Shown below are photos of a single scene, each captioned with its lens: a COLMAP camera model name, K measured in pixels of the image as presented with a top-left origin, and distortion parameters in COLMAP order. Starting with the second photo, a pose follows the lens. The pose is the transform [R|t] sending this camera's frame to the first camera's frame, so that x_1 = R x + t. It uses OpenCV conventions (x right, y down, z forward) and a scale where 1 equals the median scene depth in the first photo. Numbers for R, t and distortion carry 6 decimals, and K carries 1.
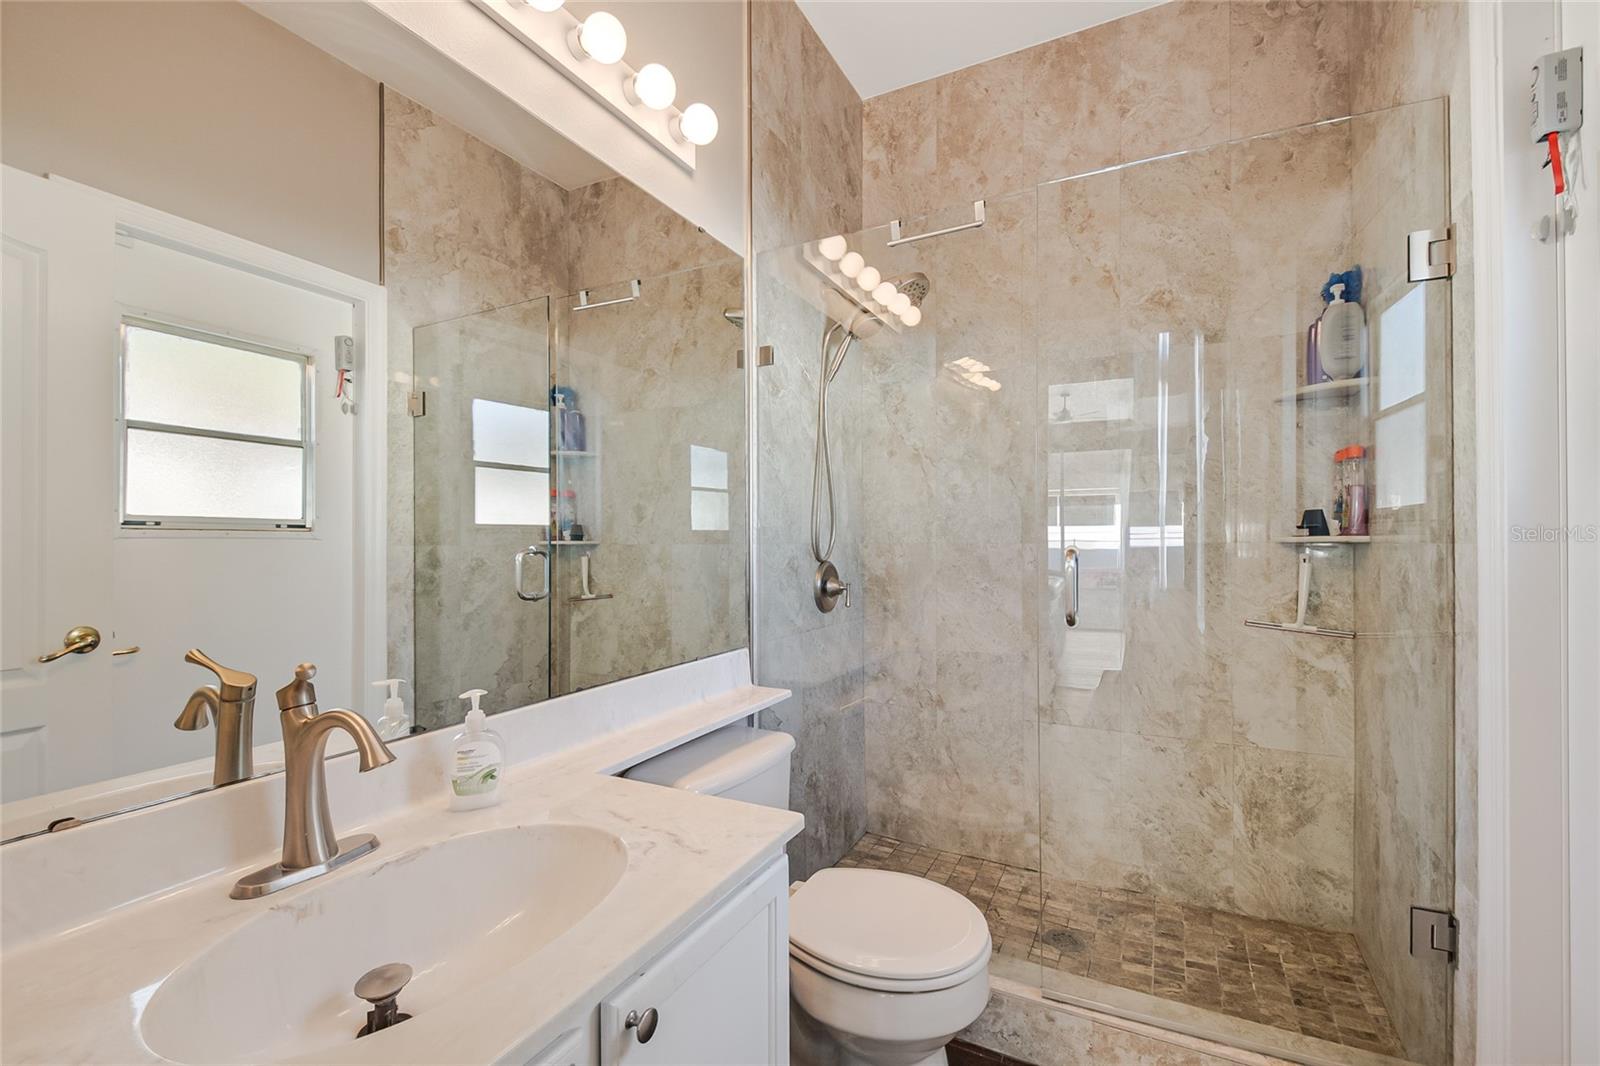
lens RADIAL K [[734.8, 0, 804.7], [0, 734.8, 535.7], [0, 0, 1]] dist [0.027487, -0.011520]
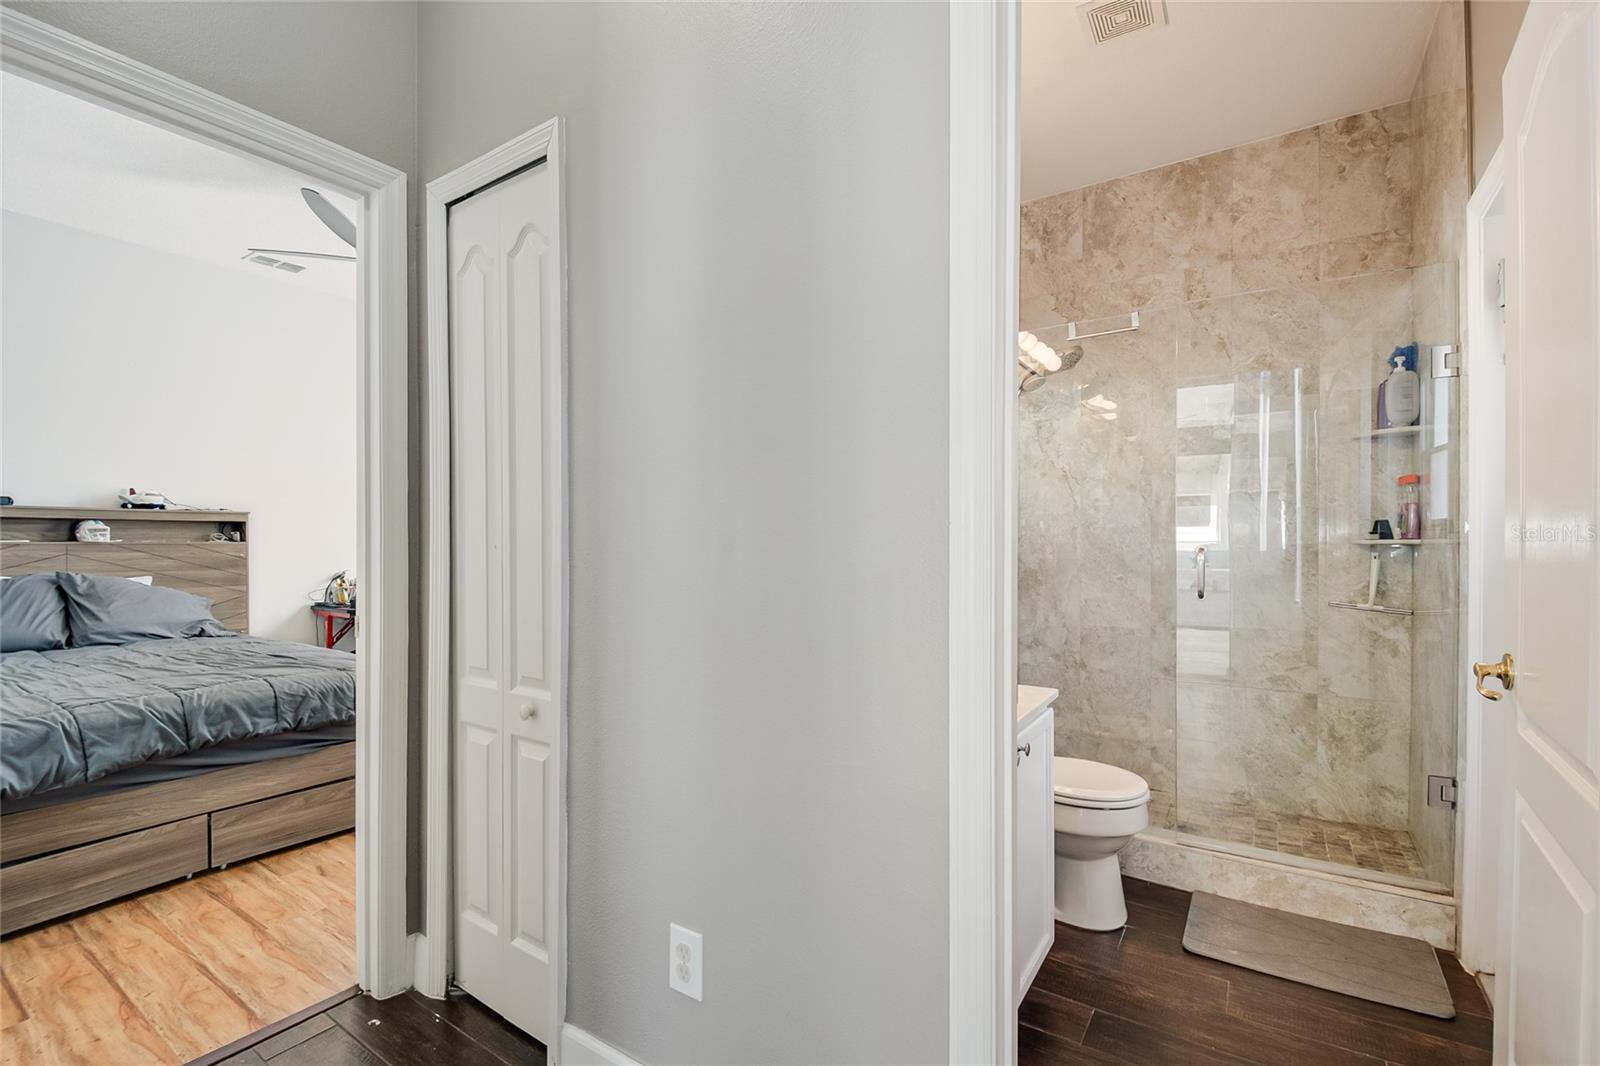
lens RADIAL K [[708.2, 0, 818.4], [0, 708.2, 541.0], [0, 0, 1]] dist [0.018049, -0.013308]
pose [[0.994317, 0.004718, -0.106355, -0.183931], [-0.003893, 0.999961, 0.007963, -0.003063], [0.106388, -0.007504, 0.994296, -0.372066]]
